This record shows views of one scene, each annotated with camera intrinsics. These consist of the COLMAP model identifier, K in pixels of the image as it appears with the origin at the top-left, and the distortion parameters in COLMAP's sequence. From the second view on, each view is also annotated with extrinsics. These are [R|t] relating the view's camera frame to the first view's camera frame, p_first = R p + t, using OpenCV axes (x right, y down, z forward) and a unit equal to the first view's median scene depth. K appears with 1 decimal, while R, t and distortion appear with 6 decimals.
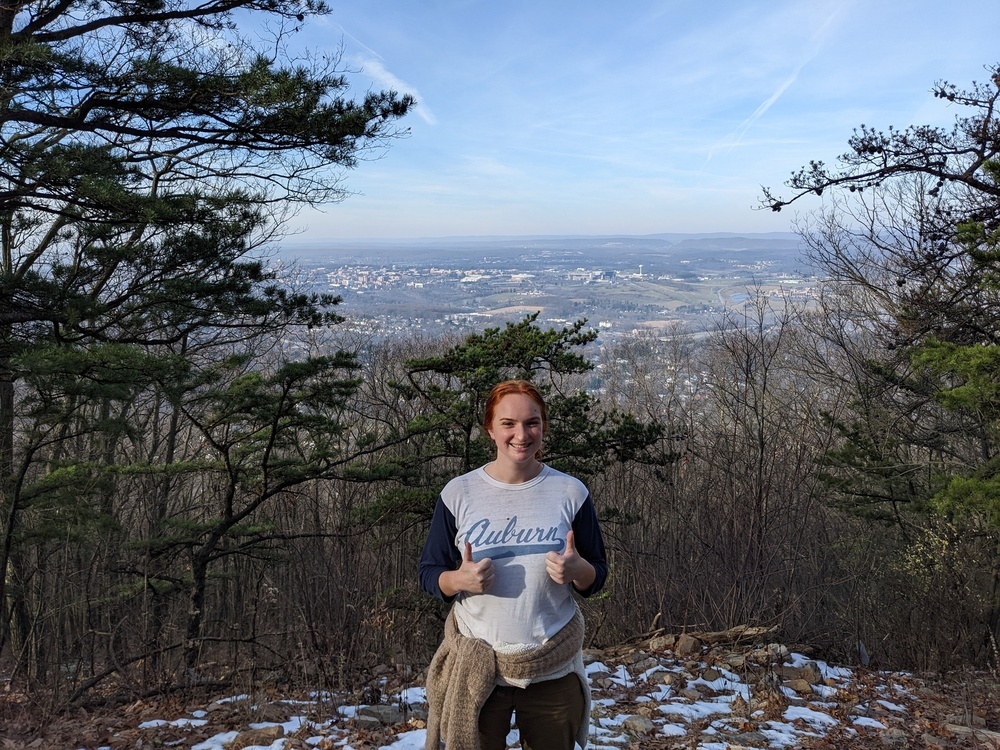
lens RADIAL K [[844.3, 0, 498.9], [0, 844.3, 376.3], [0, 0, 1]] dist [0.099961, -0.147056]
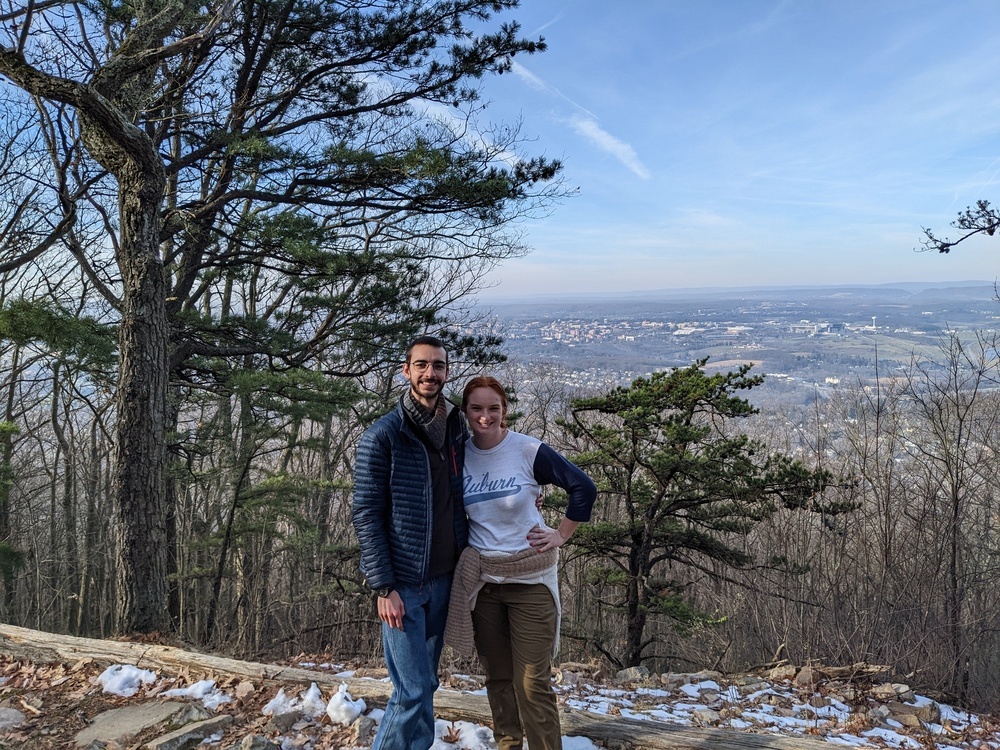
lens RADIAL K [[888.5, 0, 500.1], [0, 888.5, 376.5], [0, 0, 1]] dist [0.078582, -0.042933]
pose [[0.962312, 0.012672, -0.271651, 0.106142], [-0.031932, 0.997269, -0.066596, 0.028672], [0.270065, 0.072761, 0.960089, -0.103175]]
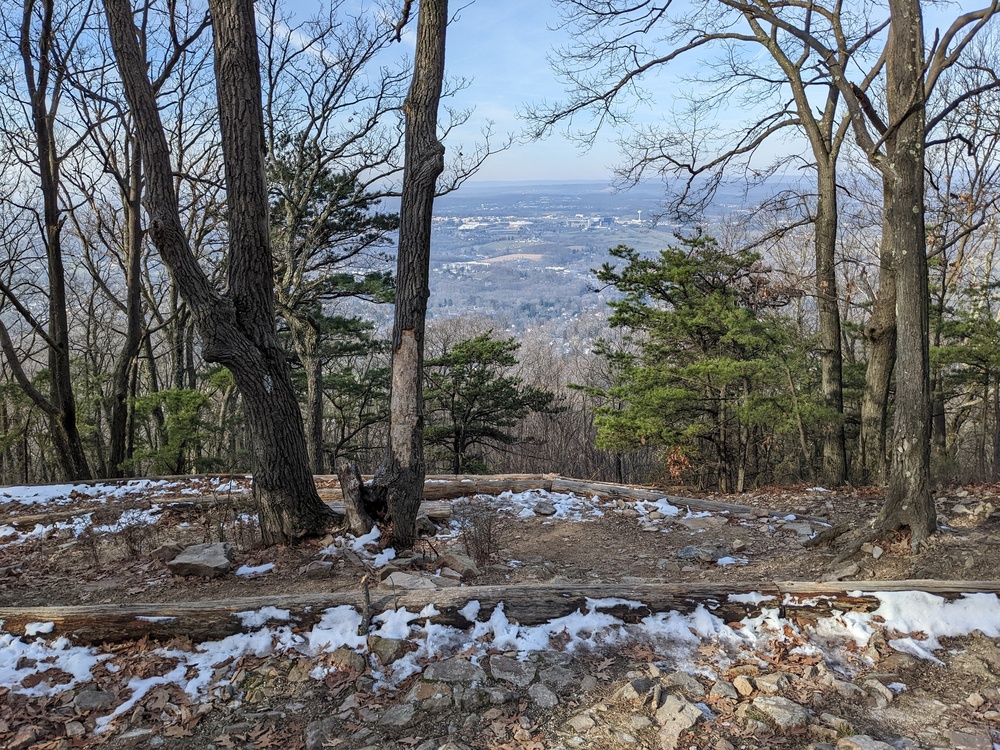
lens RADIAL K [[2257.4, 0, 535.5], [0, 2257.4, 299.4], [0, 0, 1]] dist [0.120009, -0.553531]
pose [[0.999558, -0.008927, -0.028341, 0.298624], [0.010505, 0.998374, 0.056033, -0.442556], [0.027795, -0.056306, 0.998027, -4.106867]]
